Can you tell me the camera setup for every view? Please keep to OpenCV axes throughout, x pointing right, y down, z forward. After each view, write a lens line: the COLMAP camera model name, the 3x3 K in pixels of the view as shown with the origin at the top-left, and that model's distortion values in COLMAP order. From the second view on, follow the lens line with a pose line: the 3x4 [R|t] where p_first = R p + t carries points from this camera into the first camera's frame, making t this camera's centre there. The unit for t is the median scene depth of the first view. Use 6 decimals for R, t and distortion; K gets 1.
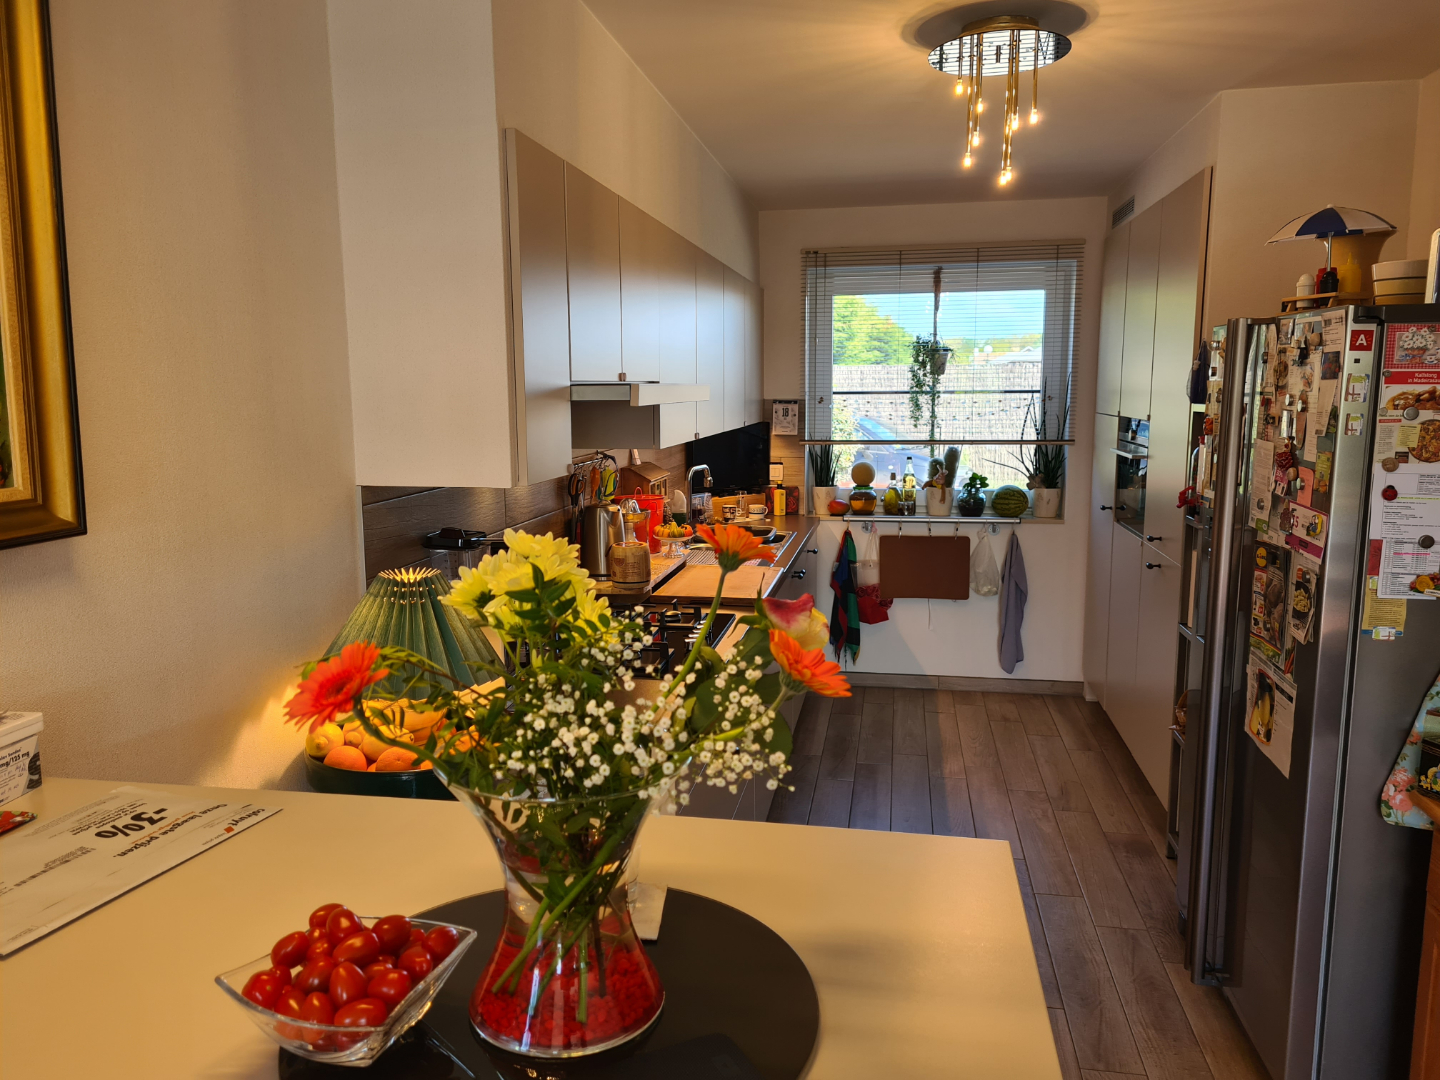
lens RADIAL K [[1086.7, 0, 719.8], [0, 1086.7, 544.8], [0, 0, 1]] dist [0.082158, -0.068506]
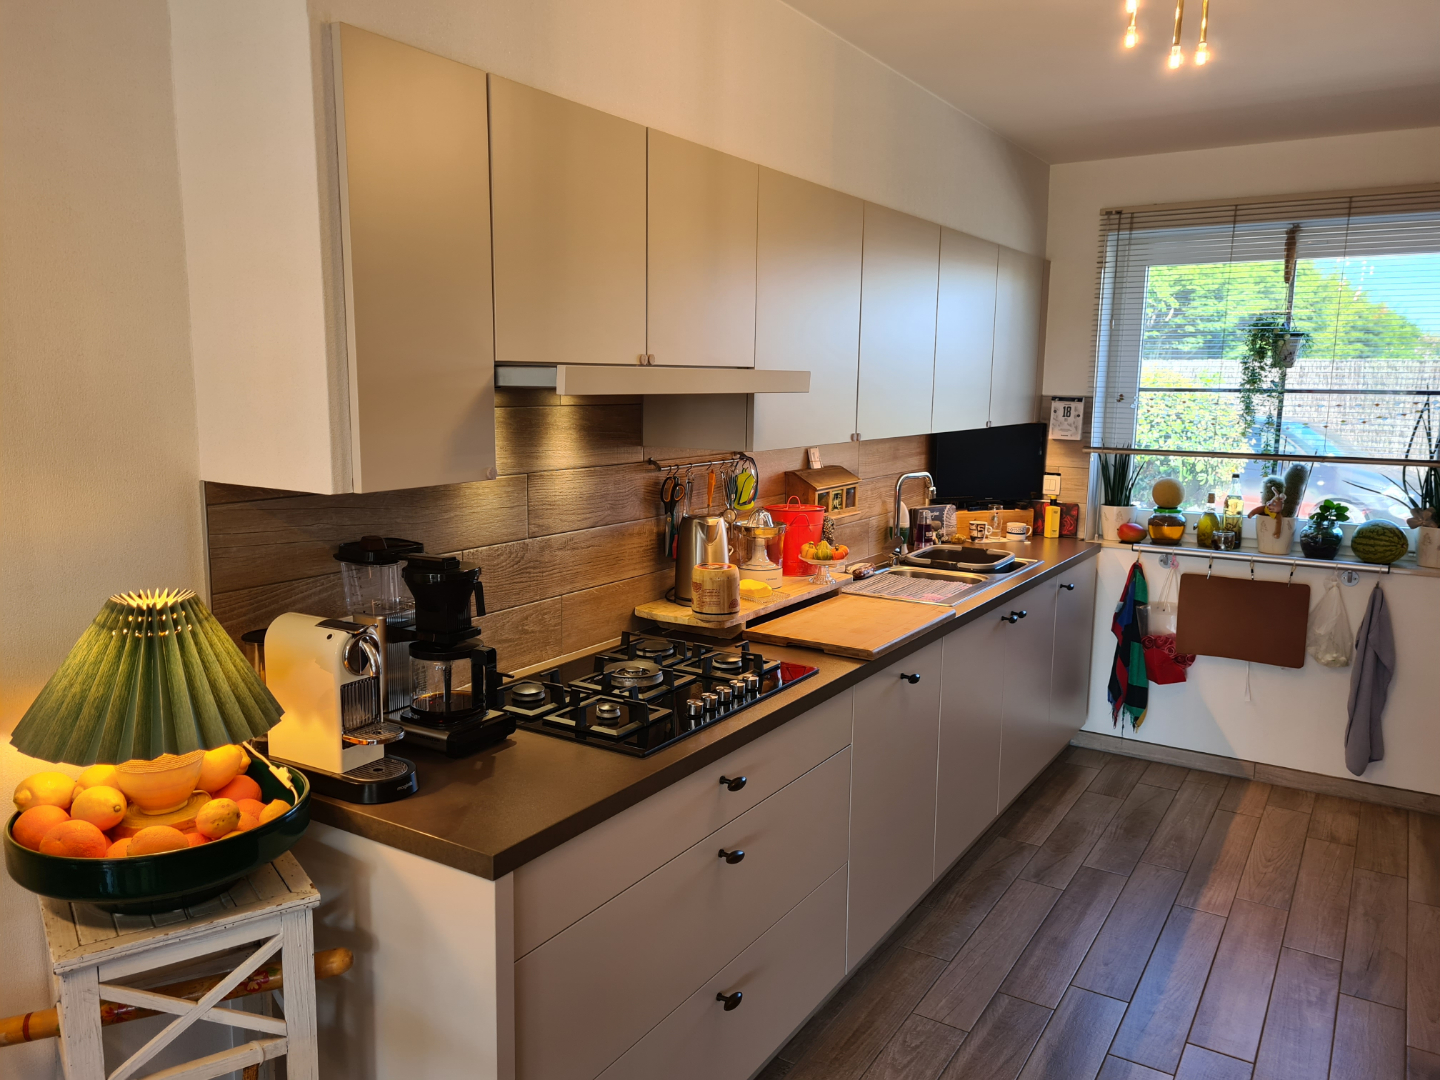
lens RADIAL K [[1077.6, 0, 716.4], [0, 1077.6, 547.5], [0, 0, 1]] dist [0.079202, -0.064088]
pose [[0.922631, 0.078011, -0.377711, 0.133216], [-0.074571, 0.996933, 0.023750, -0.020372], [0.378406, 0.006253, 0.925619, 0.148425]]
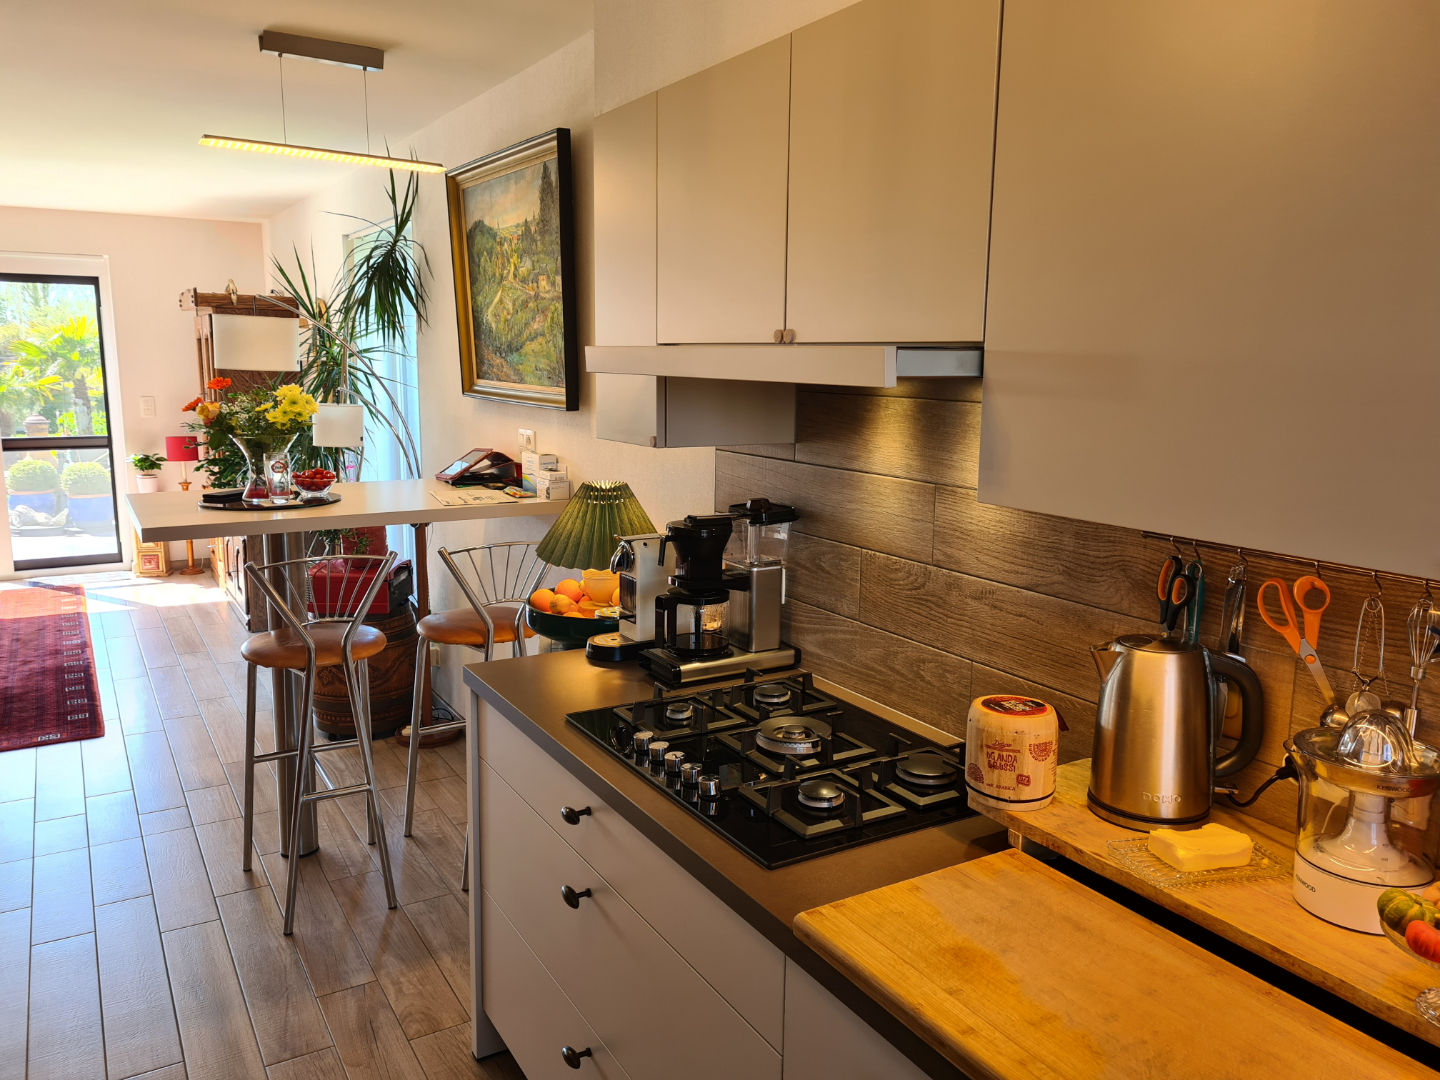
lens RADIAL K [[1086.7, 0, 719.8], [0, 1086.7, 544.8], [0, 0, 1]] dist [0.082158, -0.068506]
pose [[-0.760716, 0.107603, -0.640103, 0.173867], [-0.105237, 0.952669, 0.285213, -0.106471], [0.640497, 0.284329, -0.713387, 0.723533]]
